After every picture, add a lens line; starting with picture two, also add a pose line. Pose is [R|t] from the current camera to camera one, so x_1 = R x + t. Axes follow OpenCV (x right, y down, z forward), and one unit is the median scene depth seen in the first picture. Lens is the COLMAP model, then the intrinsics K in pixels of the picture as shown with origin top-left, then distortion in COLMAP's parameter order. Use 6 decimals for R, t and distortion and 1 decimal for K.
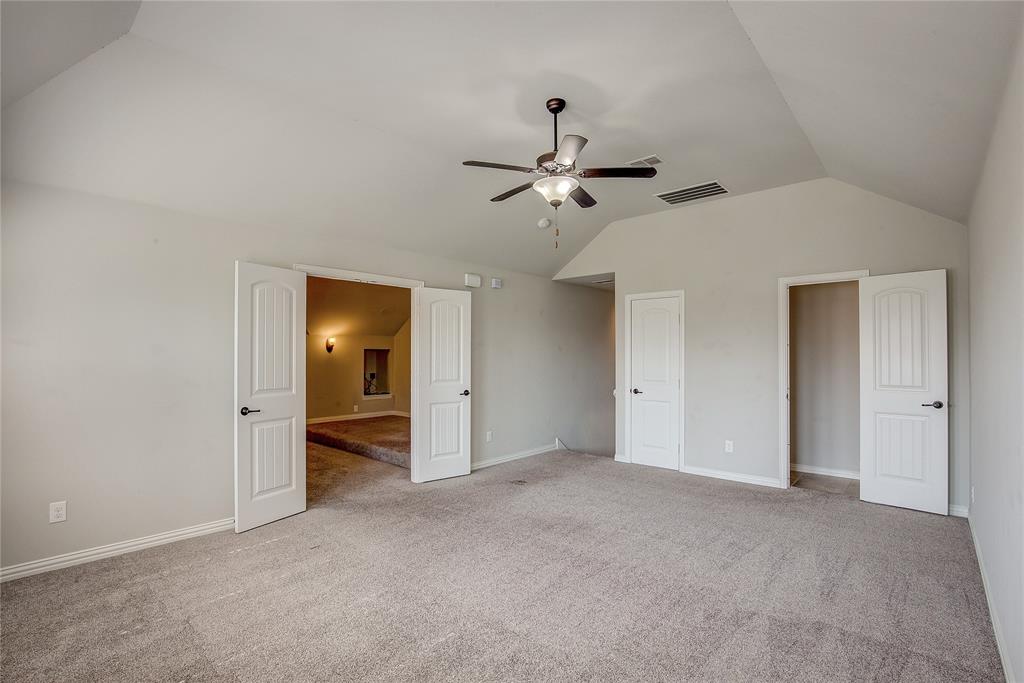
lens RADIAL K [[472.9, 0, 514.8], [0, 472.9, 349.9], [0, 0, 1]] dist [-0.031138, 0.003811]
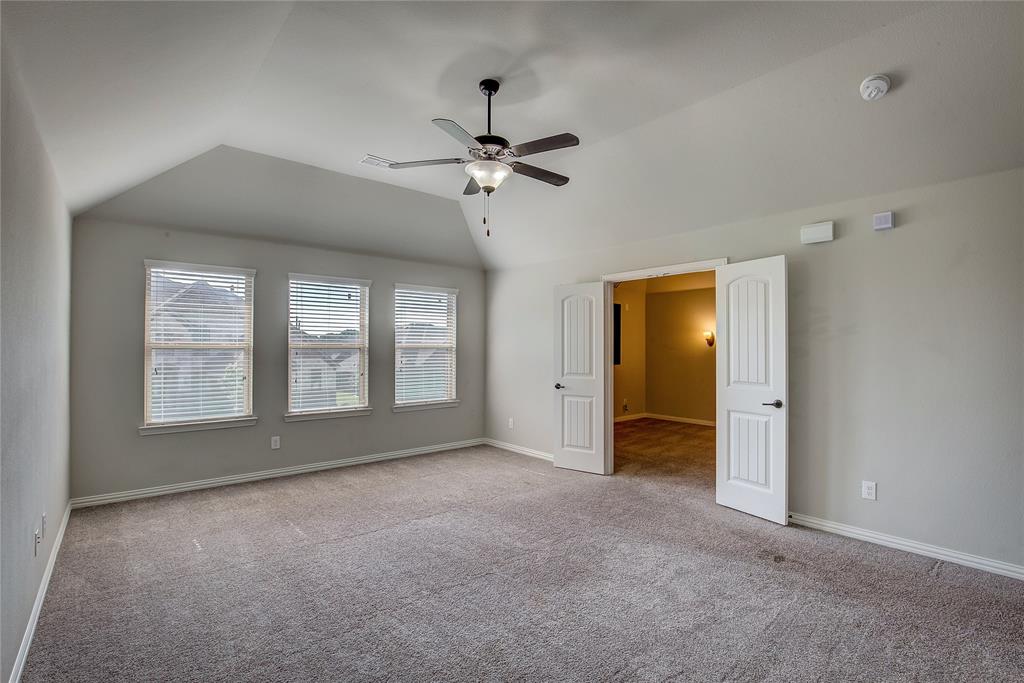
lens RADIAL K [[472.9, 0, 517.0], [0, 472.9, 340.4], [0, 0, 1]] dist [-0.031138, 0.003811]
pose [[-0.134020, -0.019346, -0.990790, 0.689858], [0.006505, 0.999771, -0.020401, 0.011256], [0.990957, -0.009179, -0.133864, 0.794012]]
